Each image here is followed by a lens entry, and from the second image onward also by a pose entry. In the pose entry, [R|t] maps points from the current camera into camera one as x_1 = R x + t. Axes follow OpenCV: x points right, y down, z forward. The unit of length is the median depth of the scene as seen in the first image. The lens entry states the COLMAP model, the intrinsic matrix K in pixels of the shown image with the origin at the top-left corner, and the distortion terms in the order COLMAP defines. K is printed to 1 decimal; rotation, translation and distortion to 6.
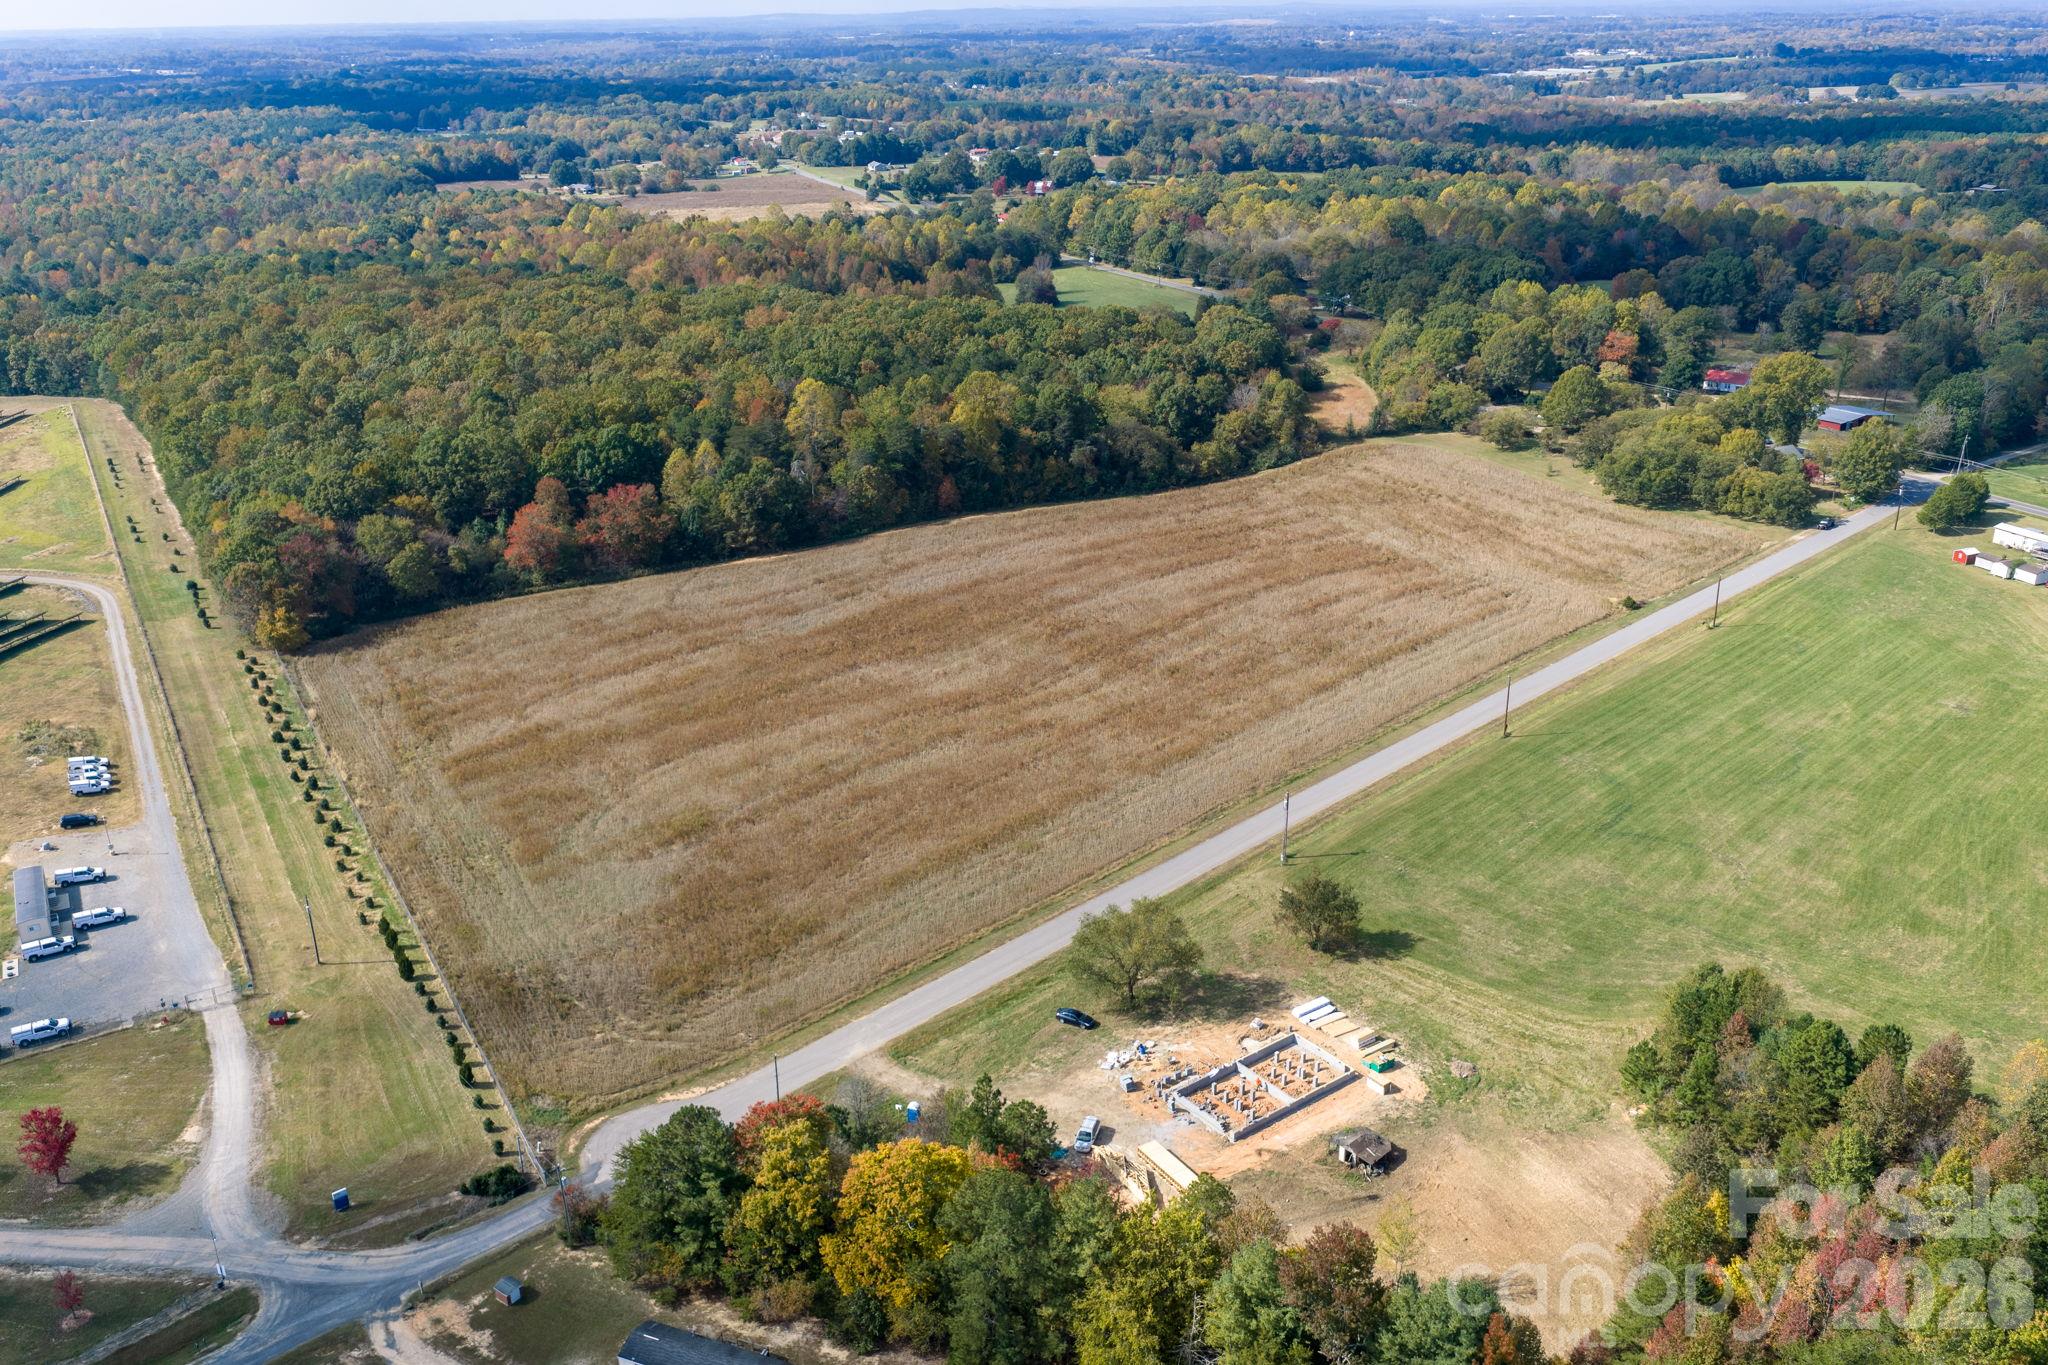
lens RADIAL K [[1701.4, 0, 1016.3], [0, 1701.4, 698.3], [0, 0, 1]] dist [0.022849, -0.027929]
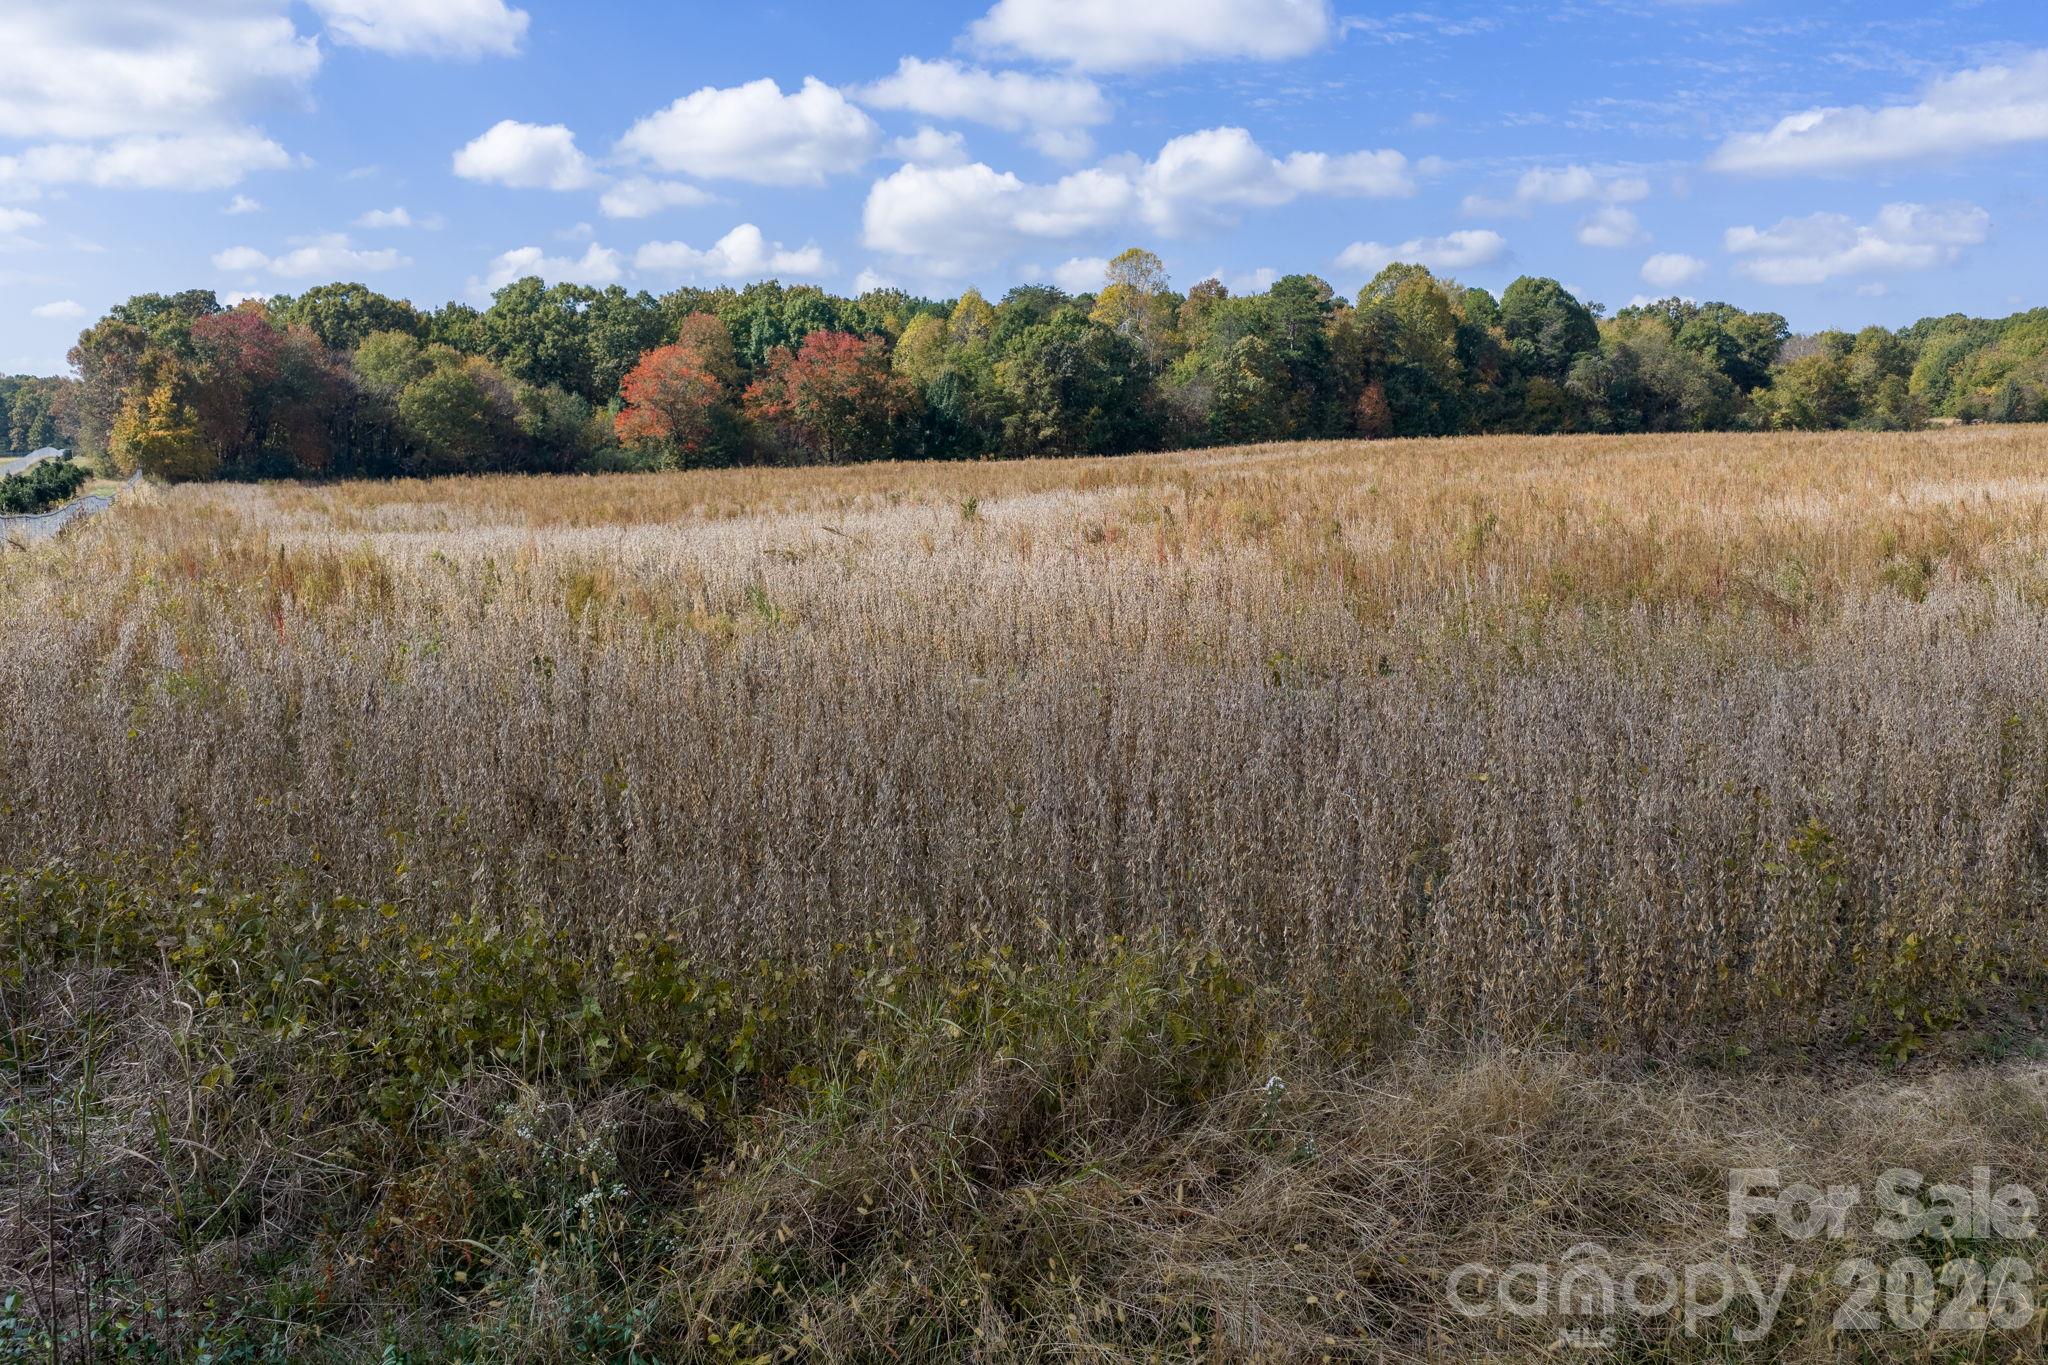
lens RADIAL K [[1701.4, 0, 1024.9], [0, 1701.4, 676.0], [0, 0, 1]] dist [0.022849, -0.027929]
pose [[0.997339, 0.032054, -0.065476, -0.139494], [-0.046523, 0.971337, -0.233112, 0.129273], [0.056127, 0.235537, 0.970243, 0.531882]]
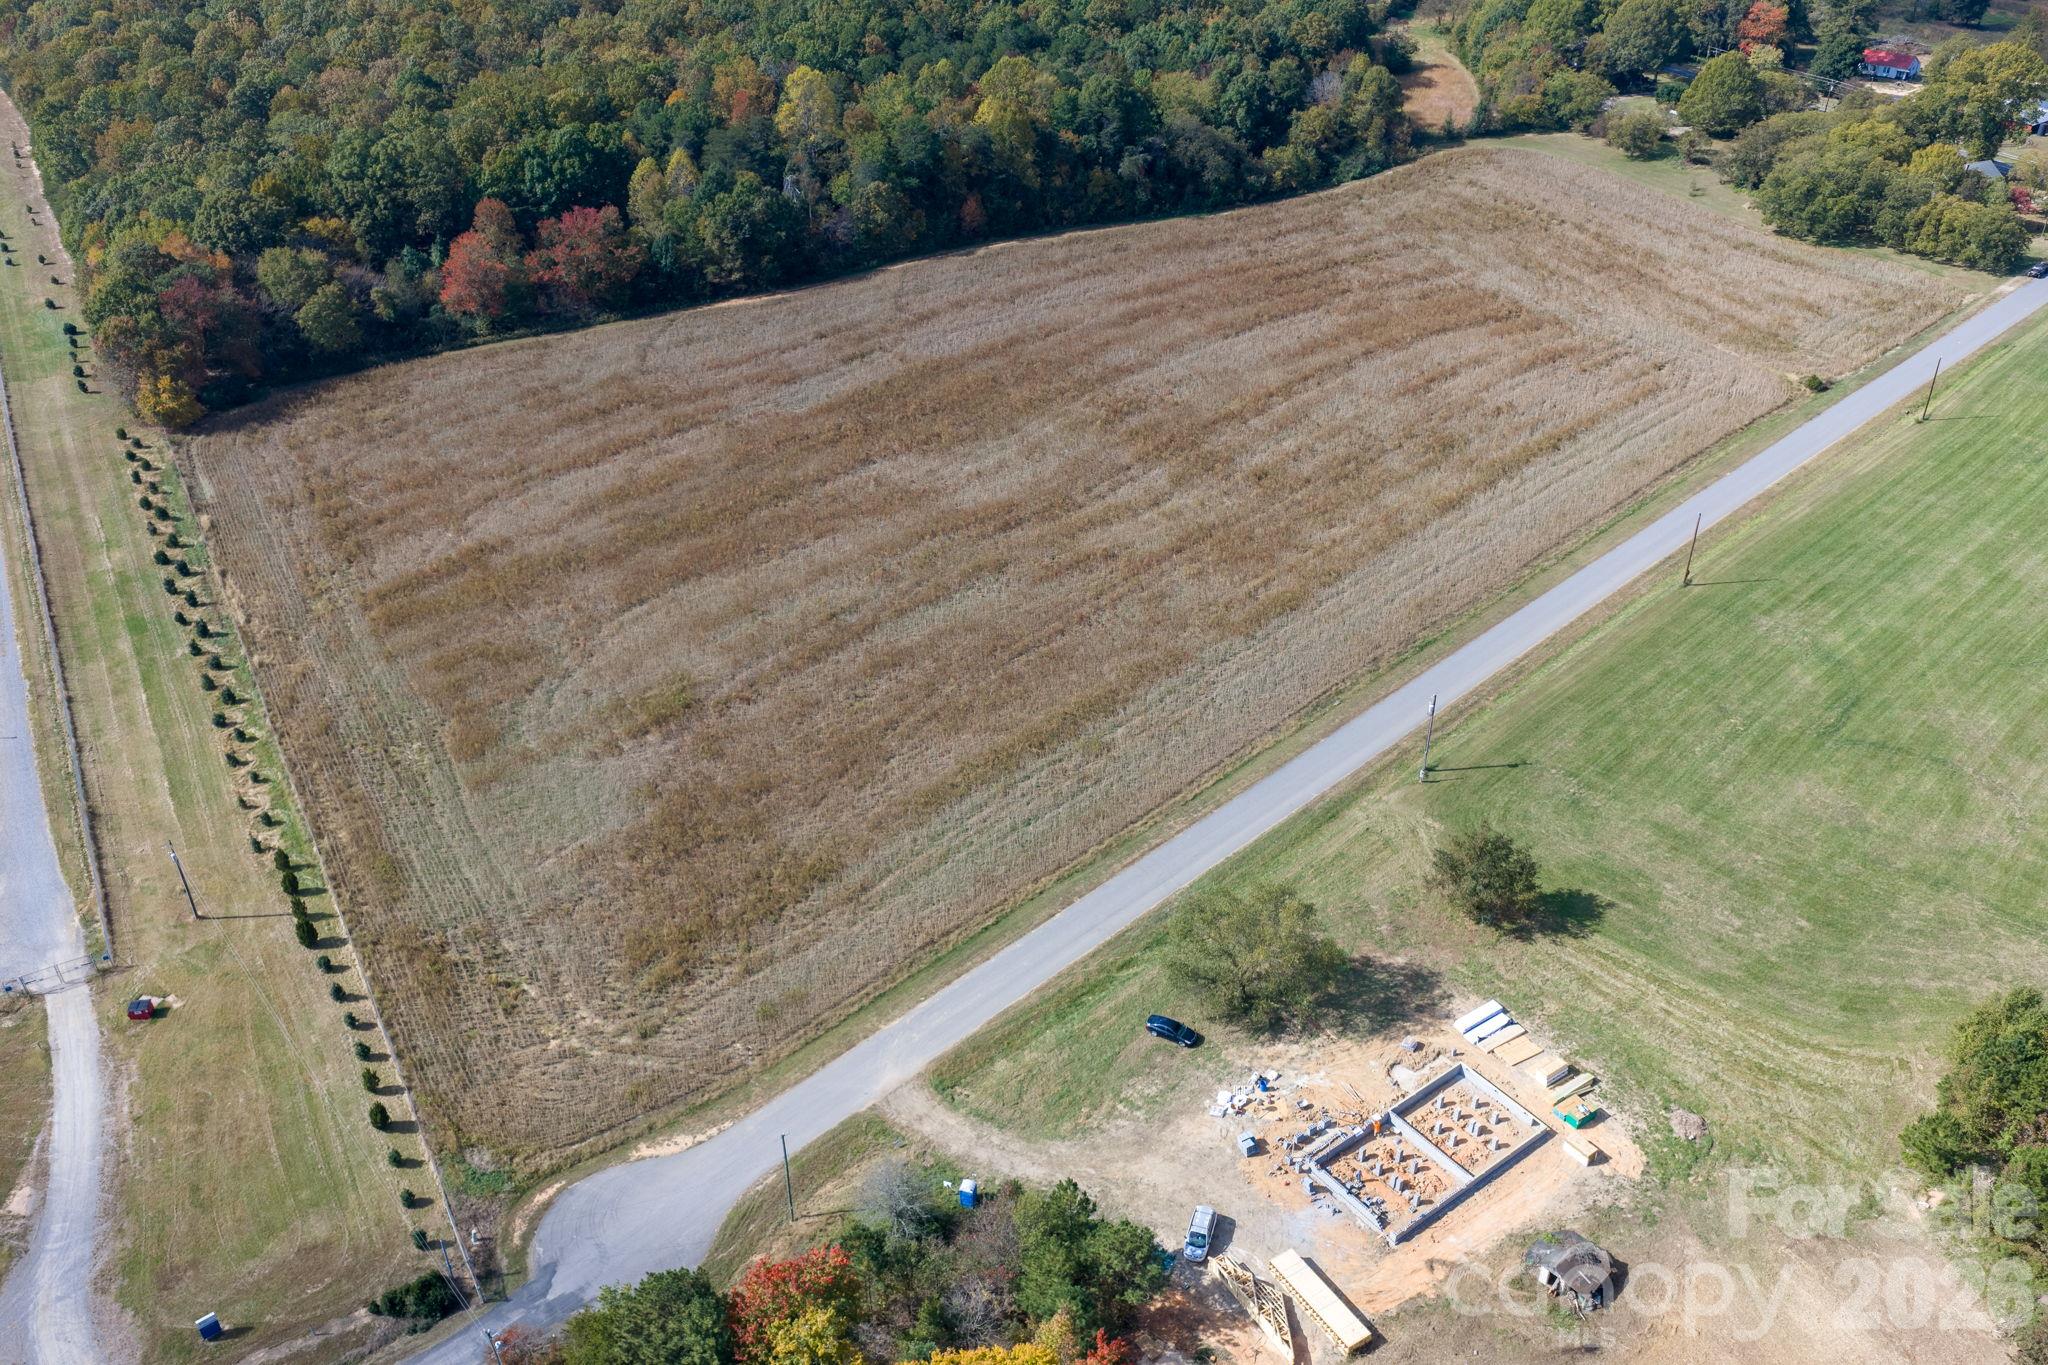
lens RADIAL K [[1701.4, 0, 1018.3], [0, 1701.4, 691.1], [0, 0, 1]] dist [0.022849, -0.027929]
pose [[0.999976, 0.006403, 0.002451, -0.022030], [-0.006760, 0.980506, 0.196374, -0.066211], [-0.001146, -0.196386, 0.980526, 0.161462]]
